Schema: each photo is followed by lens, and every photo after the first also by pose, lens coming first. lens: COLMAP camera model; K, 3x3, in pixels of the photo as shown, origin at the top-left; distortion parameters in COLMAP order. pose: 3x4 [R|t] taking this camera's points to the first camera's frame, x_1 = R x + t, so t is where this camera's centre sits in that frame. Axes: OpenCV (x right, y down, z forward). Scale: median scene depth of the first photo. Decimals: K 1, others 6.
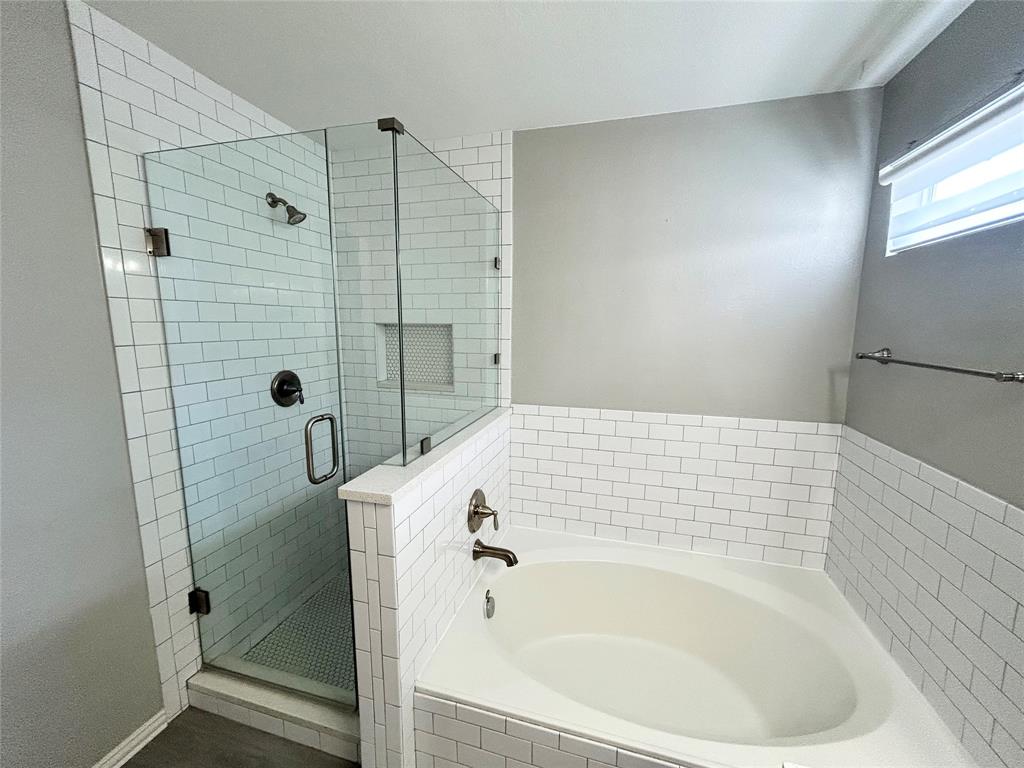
lens RADIAL K [[413.0, 0, 512.0], [0, 413.0, 384.0], [0, 0, 1]] dist [0.001460, 0.000119]
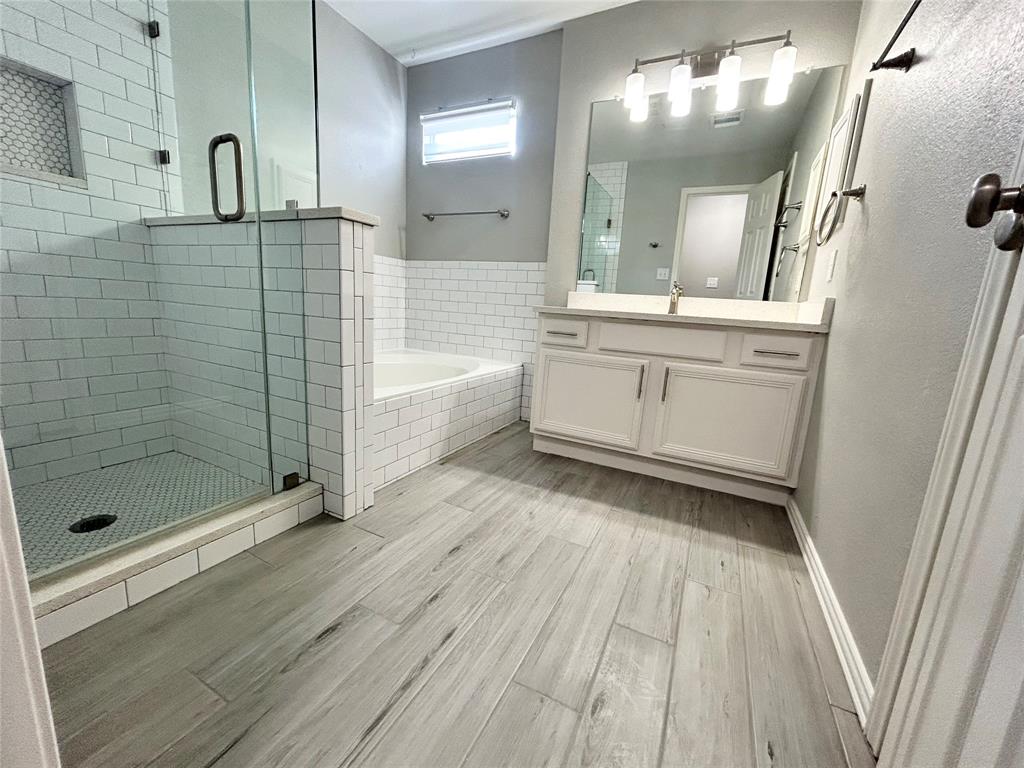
lens RADIAL K [[413.0, 0, 512.0], [0, 413.0, 384.0], [0, 0, 1]] dist [0.001460, 0.000119]
pose [[0.177838, -0.179290, 0.967589, -0.945378], [0.085176, 0.982377, 0.166375, 0.362473], [-0.980366, 0.052828, 0.189976, 0.227298]]
